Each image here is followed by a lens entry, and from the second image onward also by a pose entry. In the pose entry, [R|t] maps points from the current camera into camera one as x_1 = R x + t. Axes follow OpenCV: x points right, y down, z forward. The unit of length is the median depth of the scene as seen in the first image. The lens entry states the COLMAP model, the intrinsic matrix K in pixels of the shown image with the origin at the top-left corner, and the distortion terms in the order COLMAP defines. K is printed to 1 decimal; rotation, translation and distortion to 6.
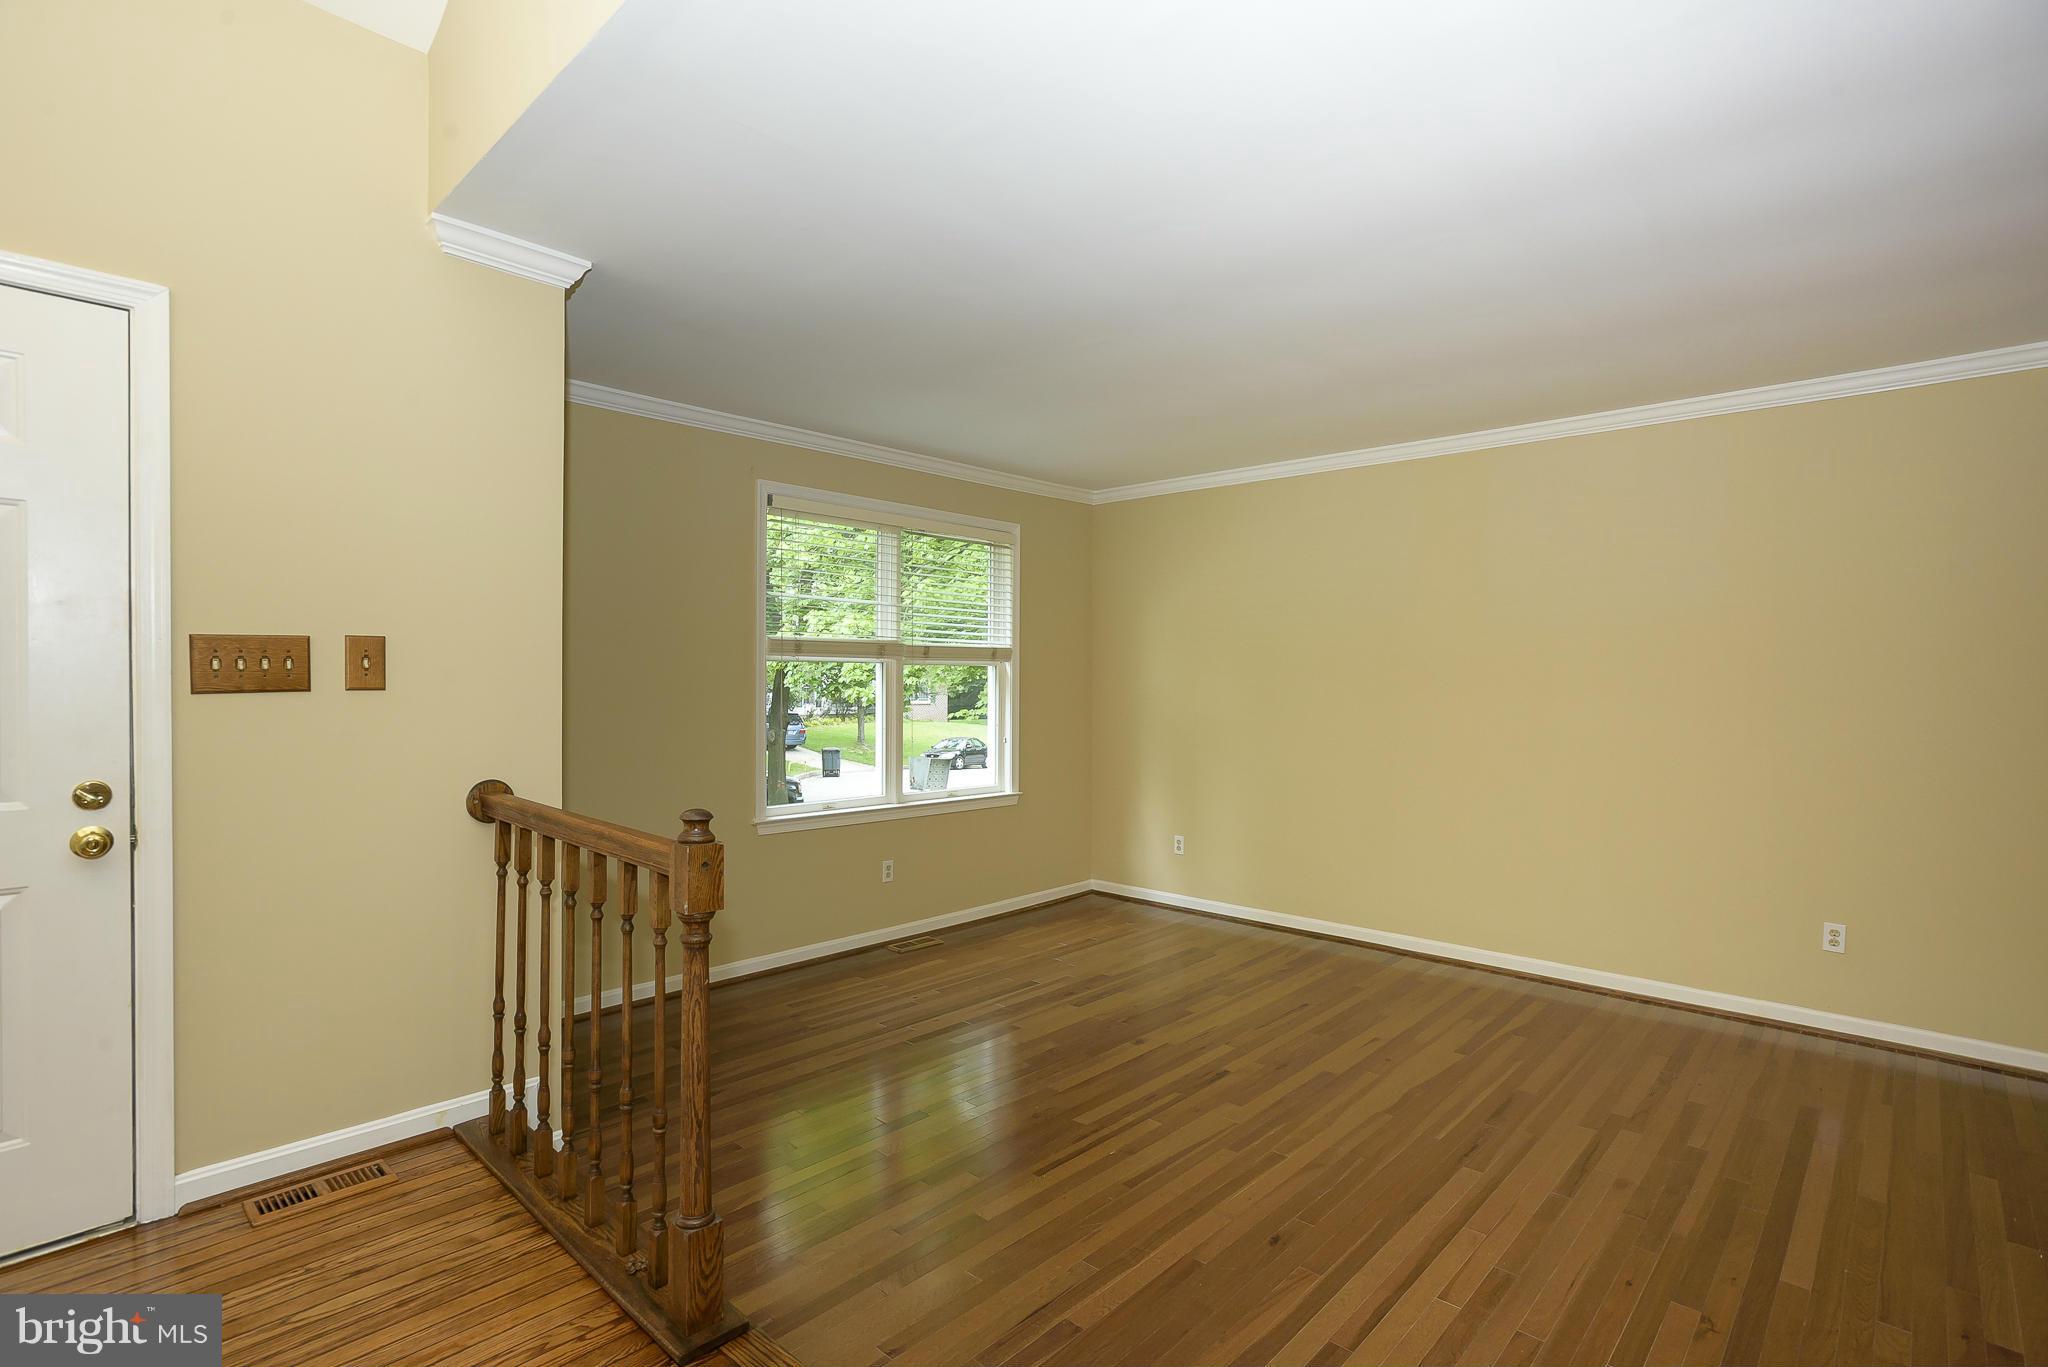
lens RADIAL K [[972.7, 0, 1024.0], [0, 972.7, 683.5], [0, 0, 1]] dist [-0.003295, -0.000034]
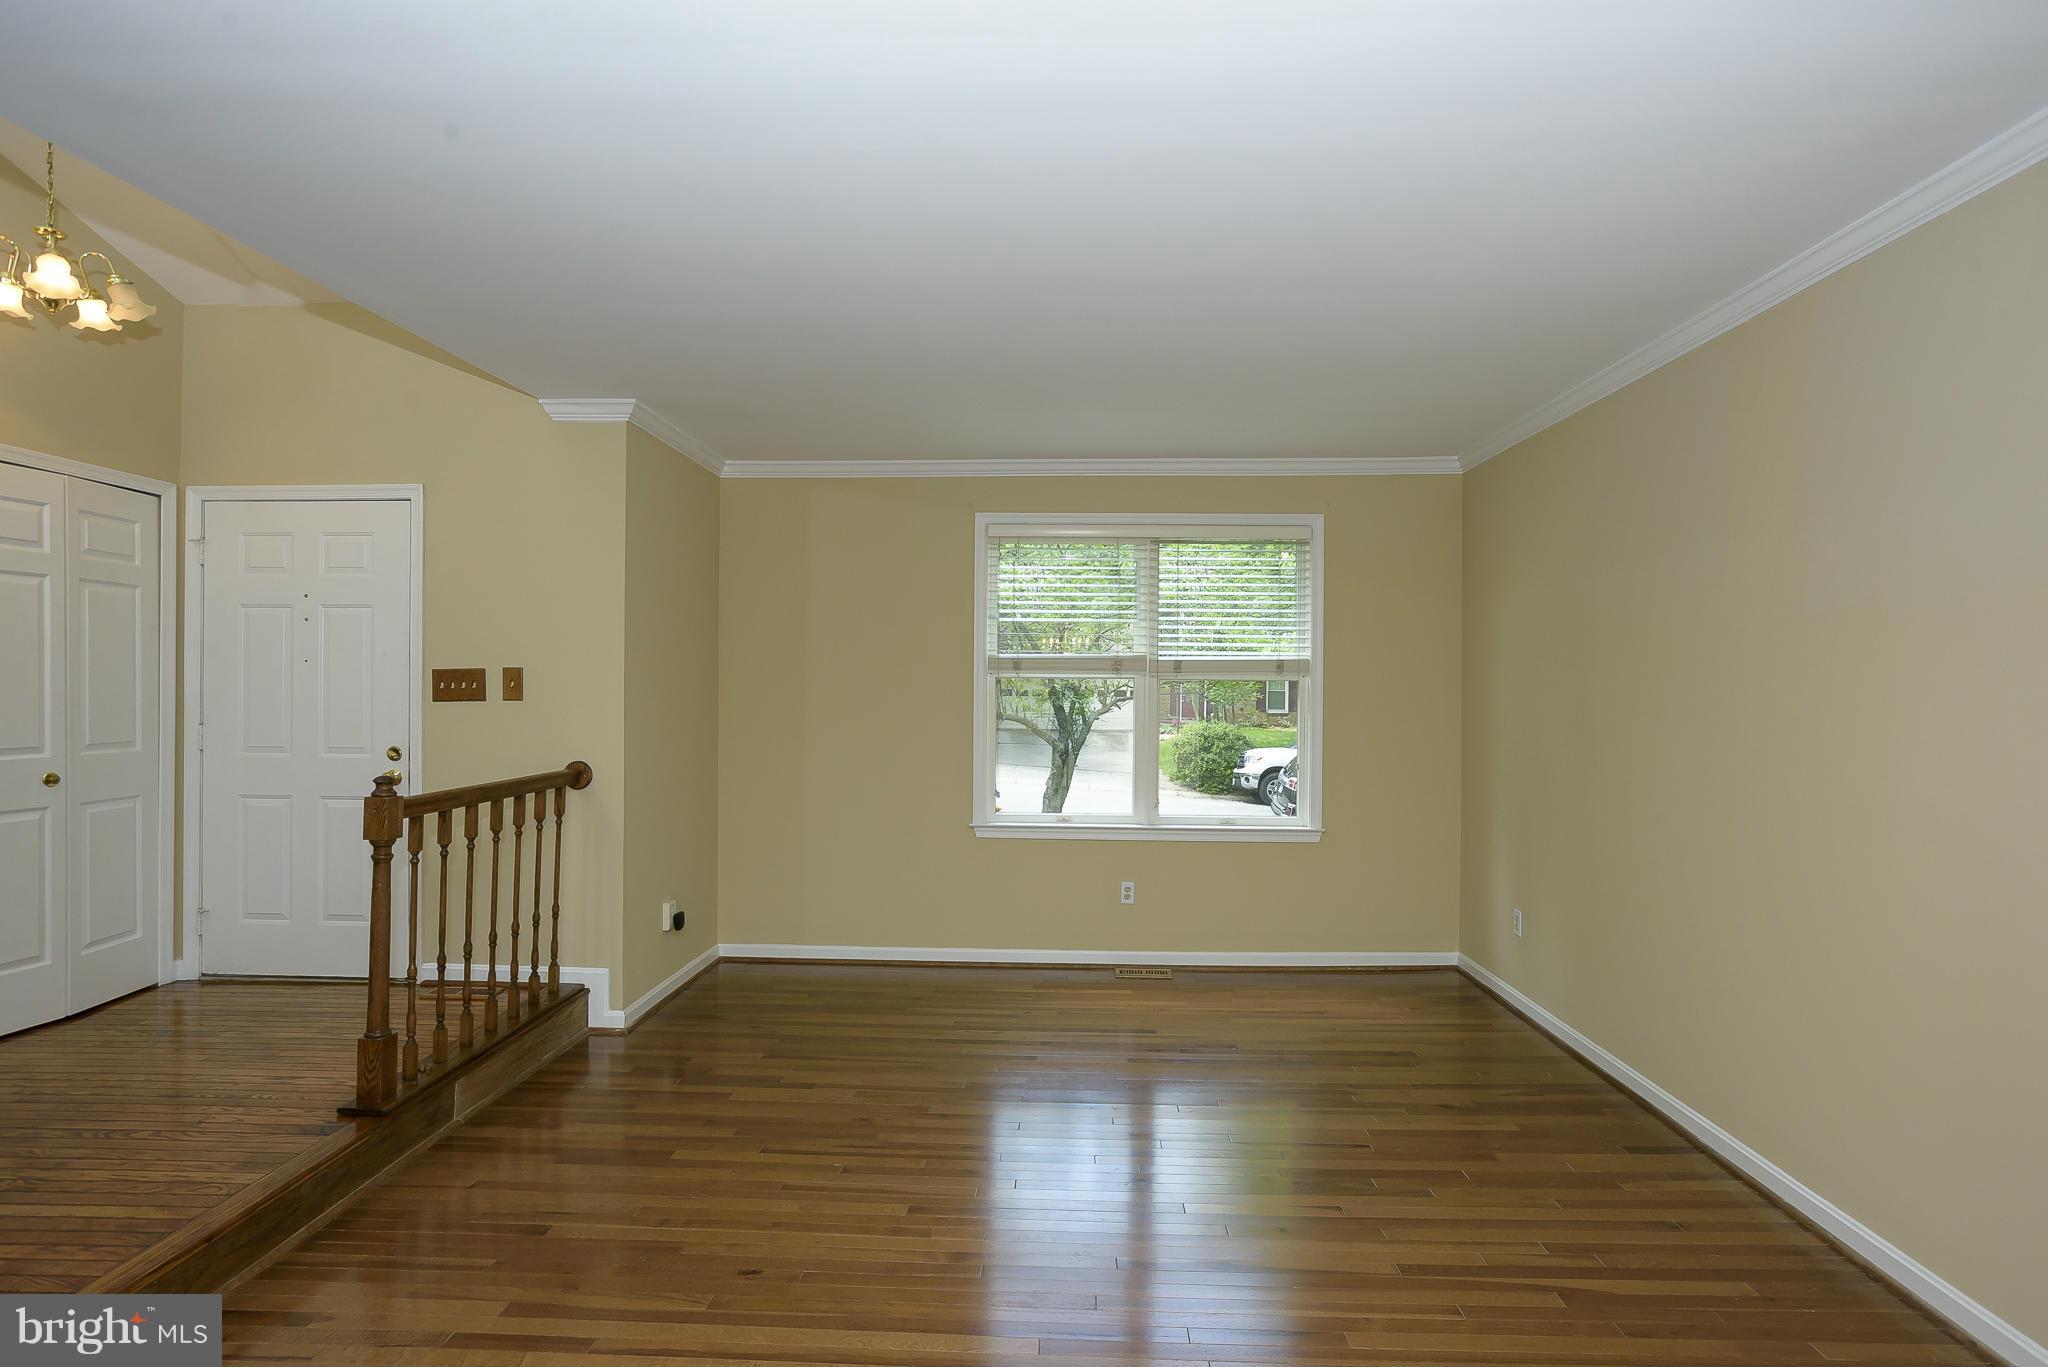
lens RADIAL K [[1017.8, 0, 1024.0], [0, 1017.8, 683.5], [0, 0, 1]] dist [-0.020034, -0.000102]
pose [[0.659121, -0.009425, -0.751978, 0.682301], [-0.005902, 0.999826, -0.017705, 0.002345], [0.752014, 0.016108, 0.658950, 0.303192]]
